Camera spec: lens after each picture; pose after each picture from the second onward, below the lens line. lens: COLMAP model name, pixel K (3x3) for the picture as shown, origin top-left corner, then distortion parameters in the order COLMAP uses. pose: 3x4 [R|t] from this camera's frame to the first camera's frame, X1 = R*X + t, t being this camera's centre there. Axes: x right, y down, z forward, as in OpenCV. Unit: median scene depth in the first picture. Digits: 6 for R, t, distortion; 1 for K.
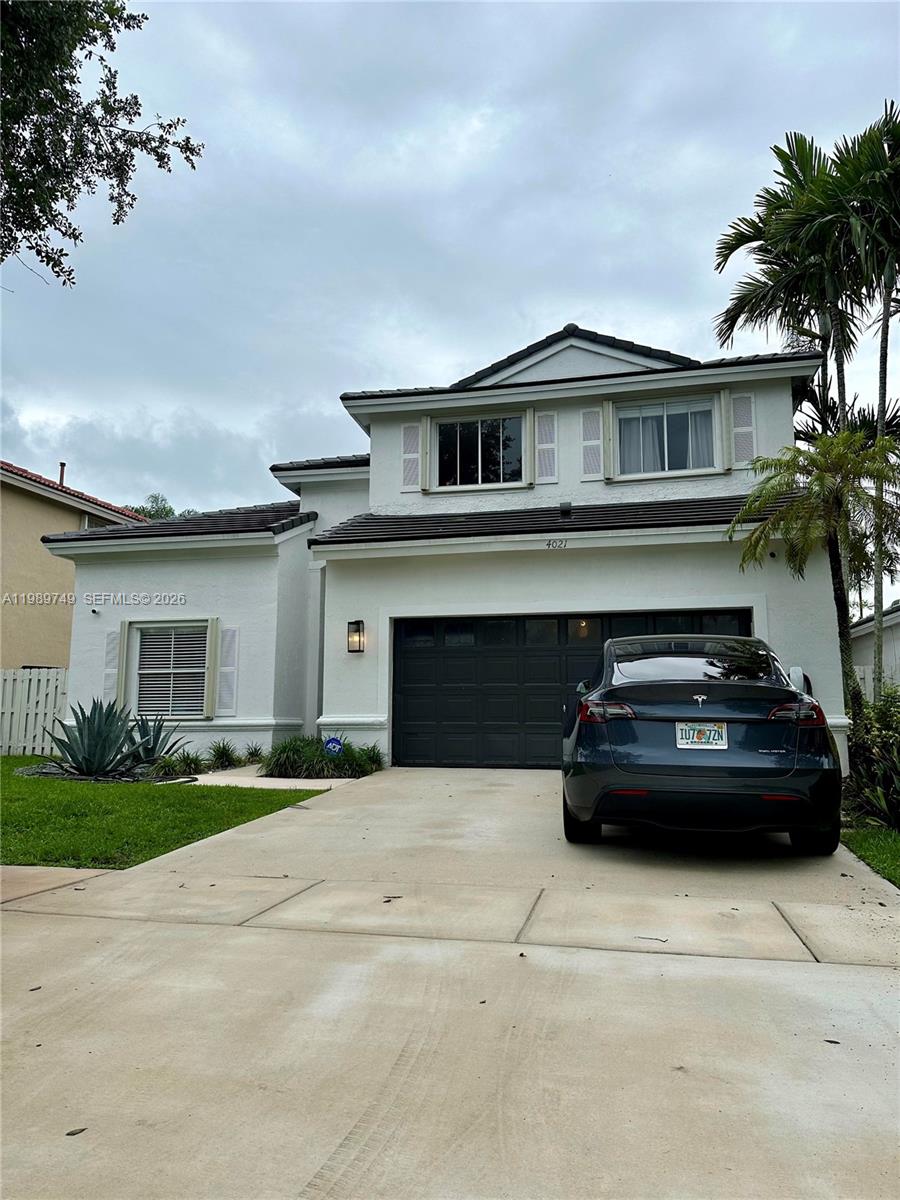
lens RADIAL K [[799.3, 0, 450.7], [0, 799.3, 593.9], [0, 0, 1]] dist [-0.003010, 0.004231]
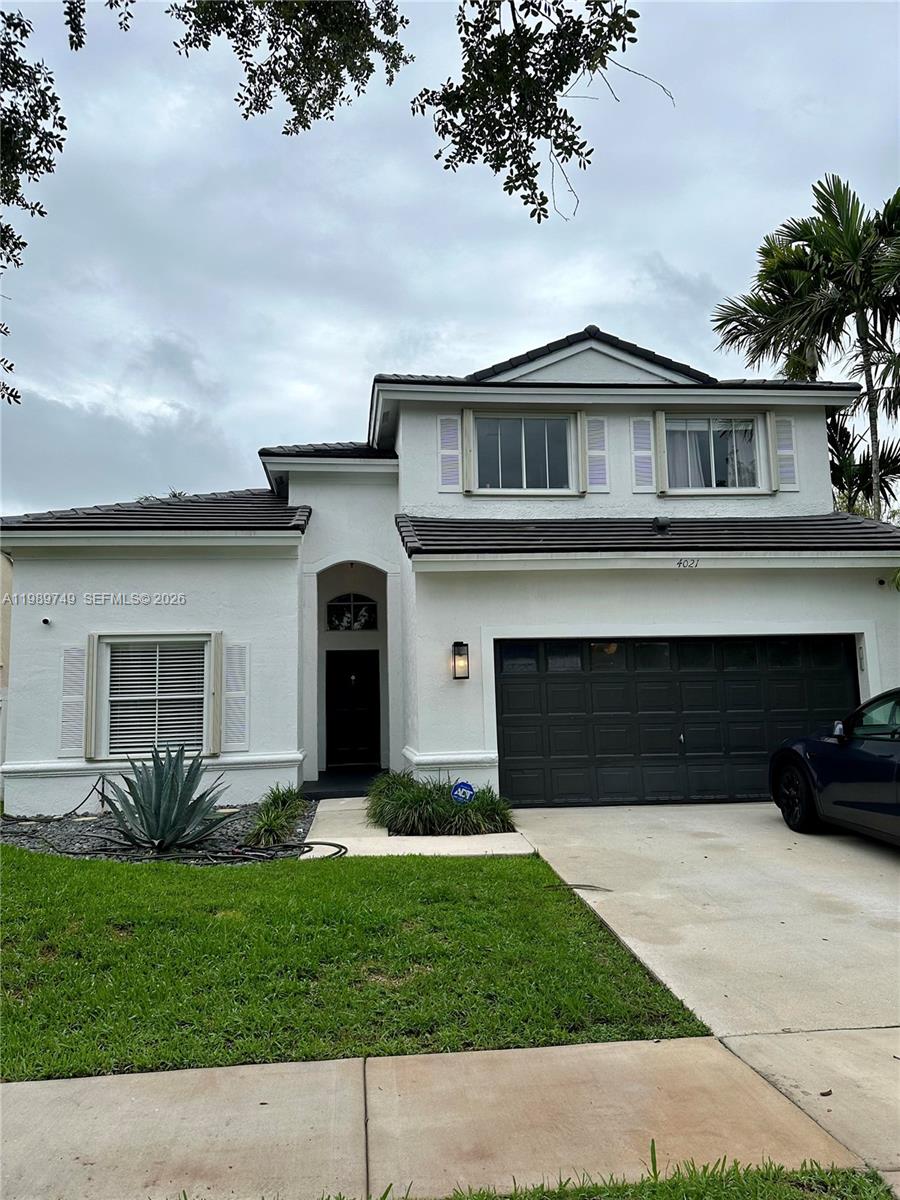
lens RADIAL K [[799.3, 0, 450.7], [0, 799.3, 593.9], [0, 0, 1]] dist [-0.003010, 0.004231]
pose [[0.951838, 0.021676, 0.305836, -0.325856], [-0.024508, 0.999685, 0.005424, -0.019333], [-0.305622, -0.012658, 0.952069, 0.150001]]
